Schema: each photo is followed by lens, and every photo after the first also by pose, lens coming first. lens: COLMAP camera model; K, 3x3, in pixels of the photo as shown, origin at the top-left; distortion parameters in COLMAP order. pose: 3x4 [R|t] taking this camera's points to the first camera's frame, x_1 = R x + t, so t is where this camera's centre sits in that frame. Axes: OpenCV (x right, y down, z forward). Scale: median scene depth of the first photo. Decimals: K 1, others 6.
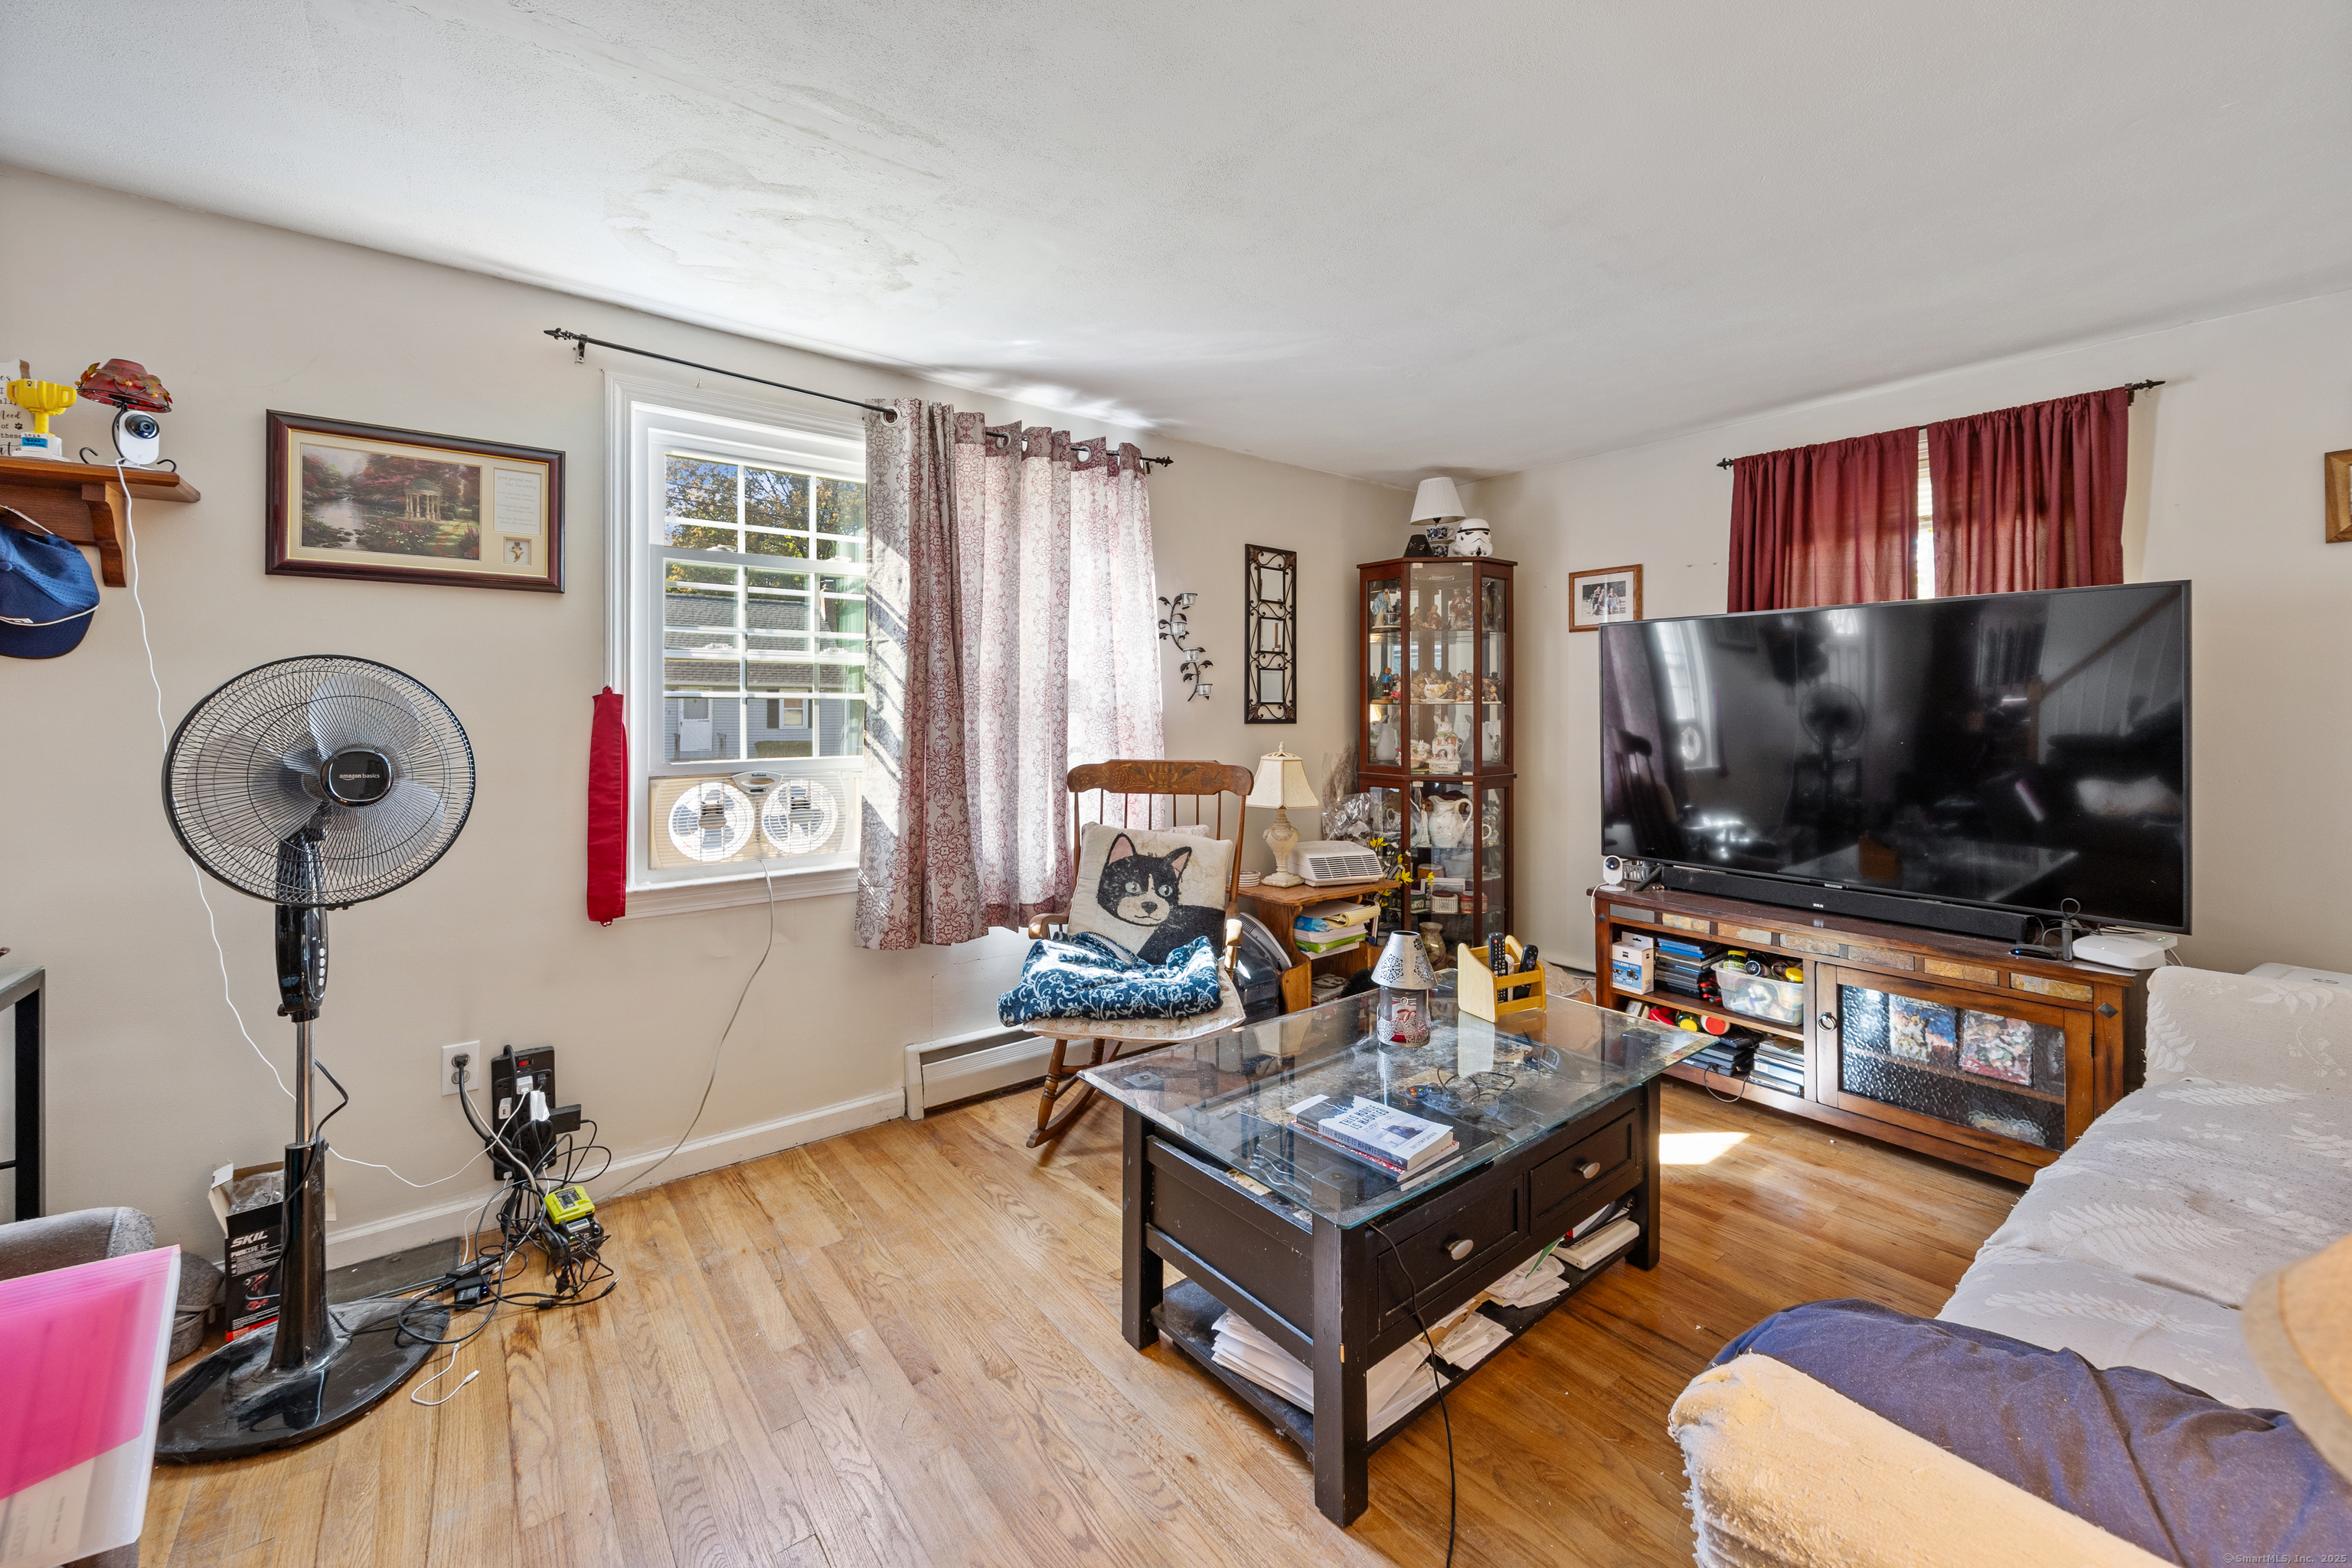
lens RADIAL K [[920.5, 0, 1151.5], [0, 920.5, 706.5], [0, 0, 1]] dist [-0.002433, 0.000189]
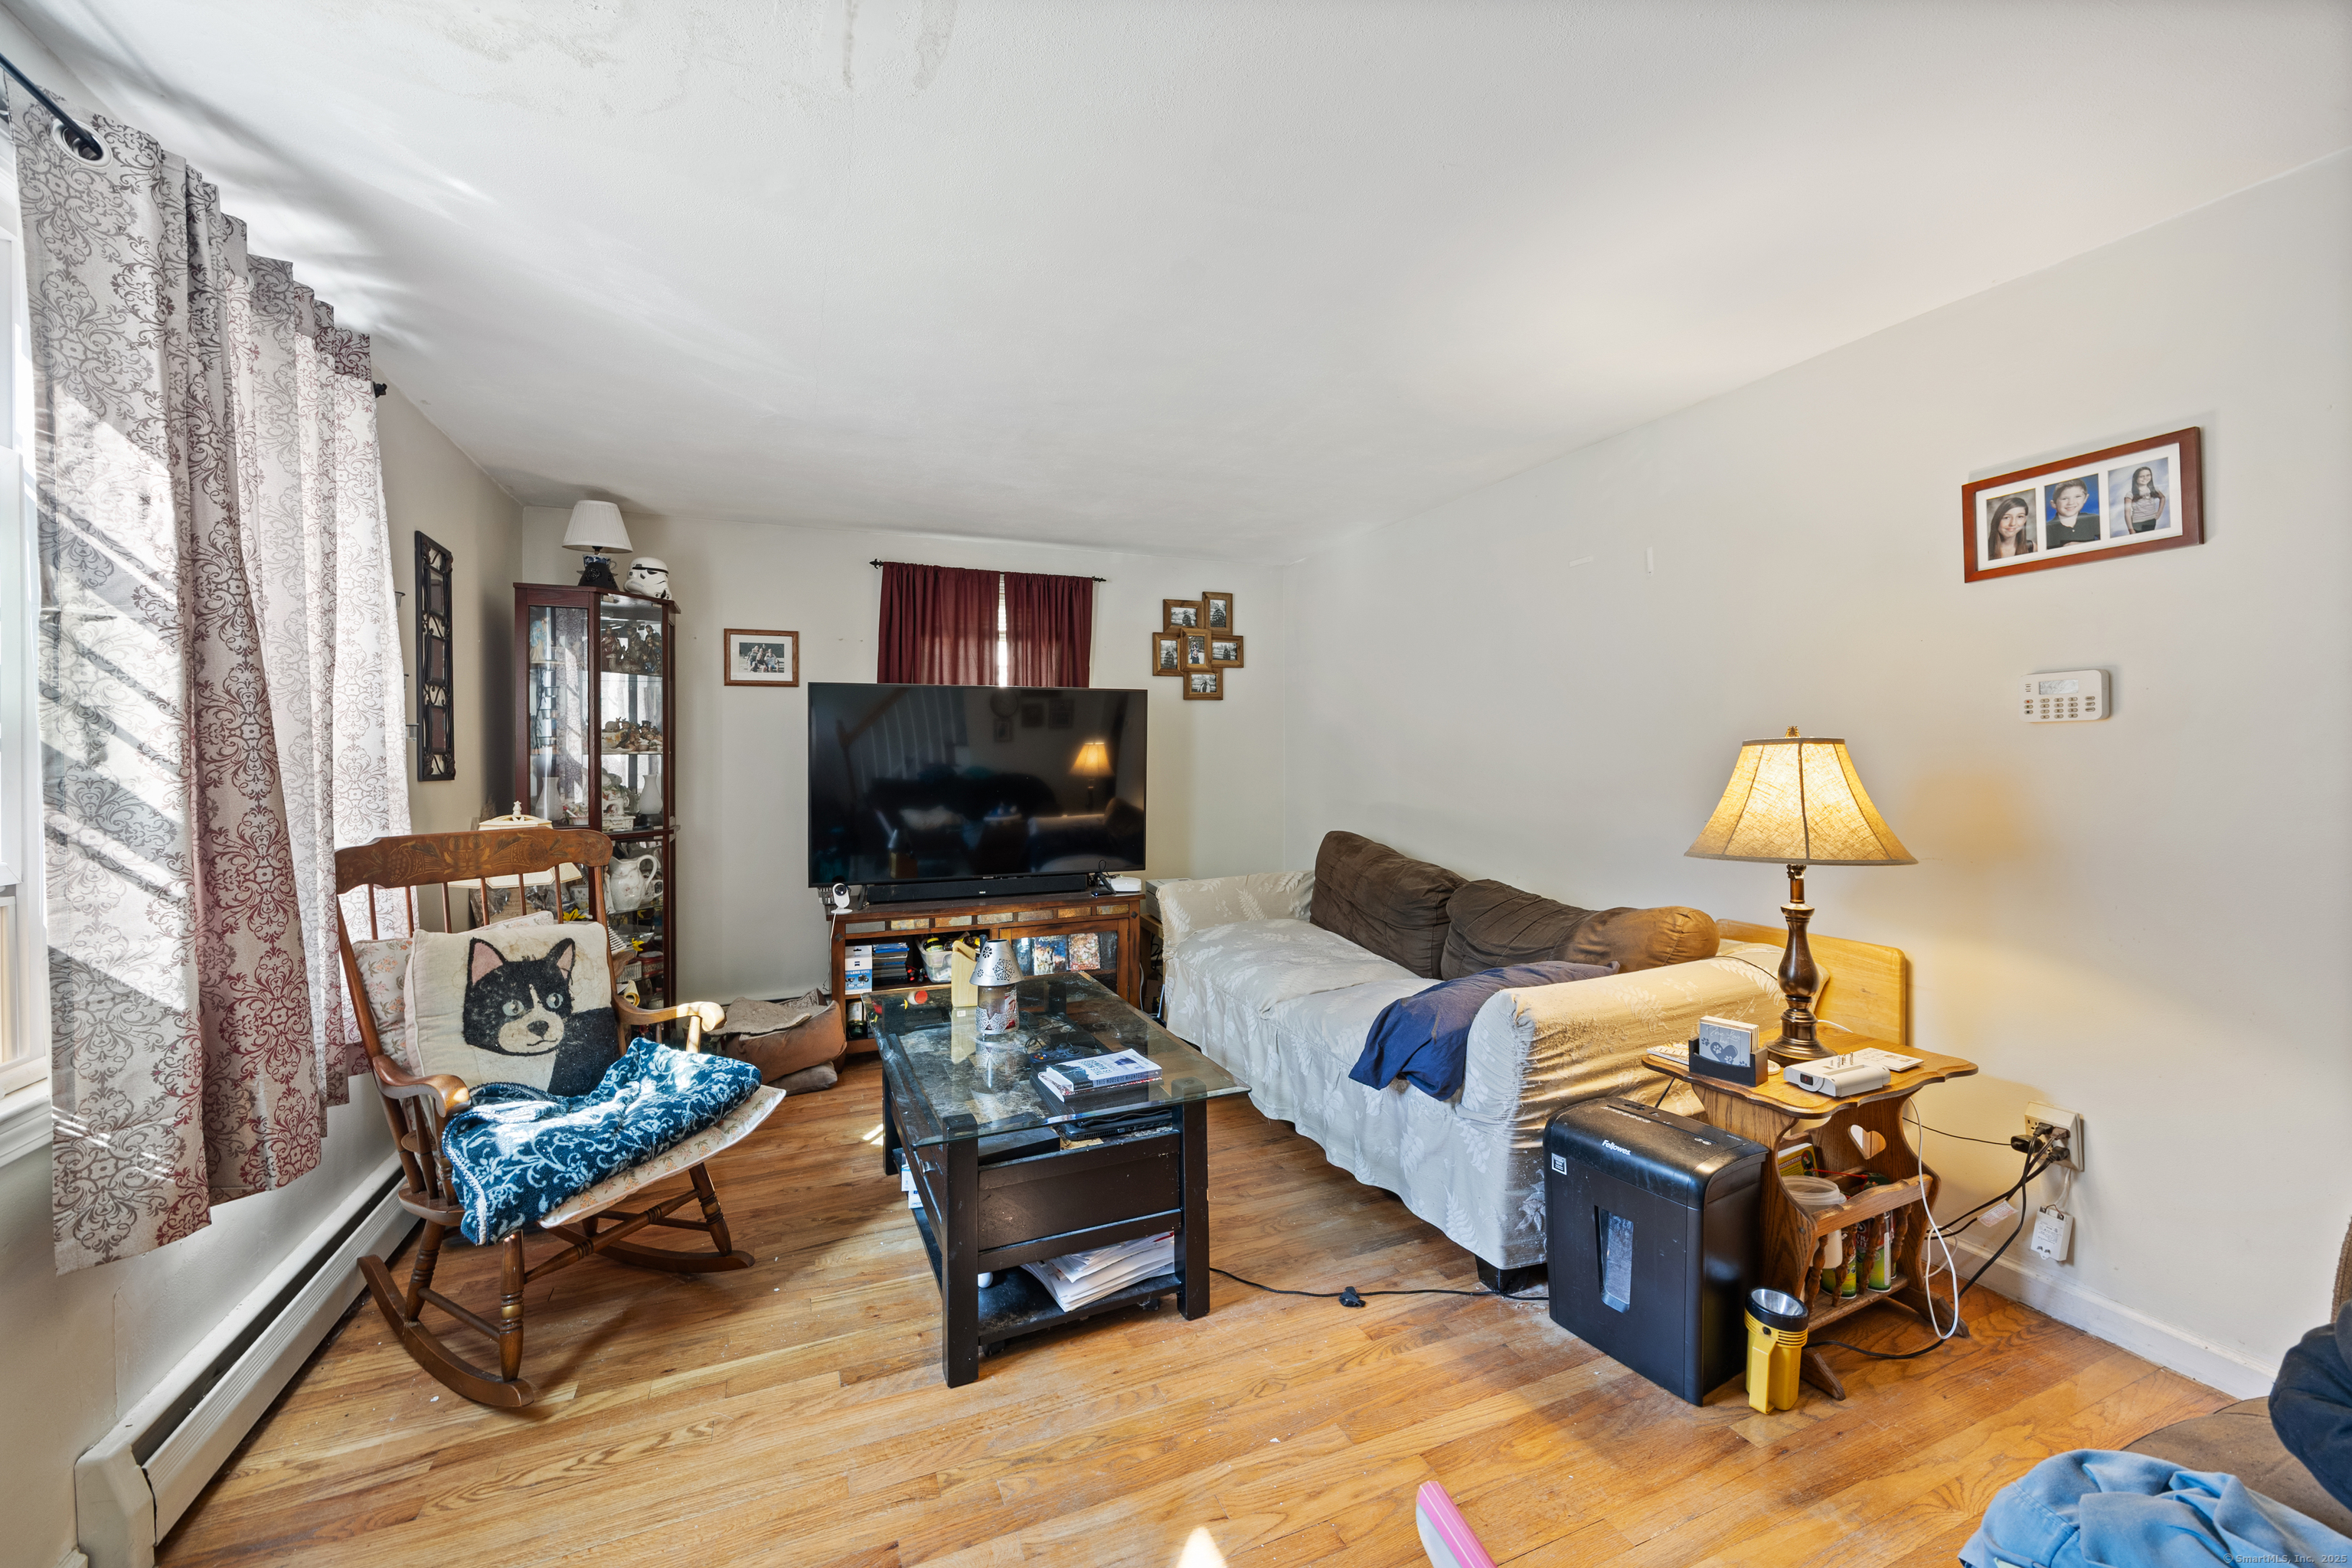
lens RADIAL K [[920.5, 0, 1169.4], [0, 920.5, 776.0], [0, 0, 1]] dist [-0.002433, 0.000189]
pose [[0.267001, -0.022162, 0.963441, -0.568897], [0.005906, 0.999754, 0.021361, 0.003987], [-0.963678, -0.000013, 0.267066, 0.317116]]
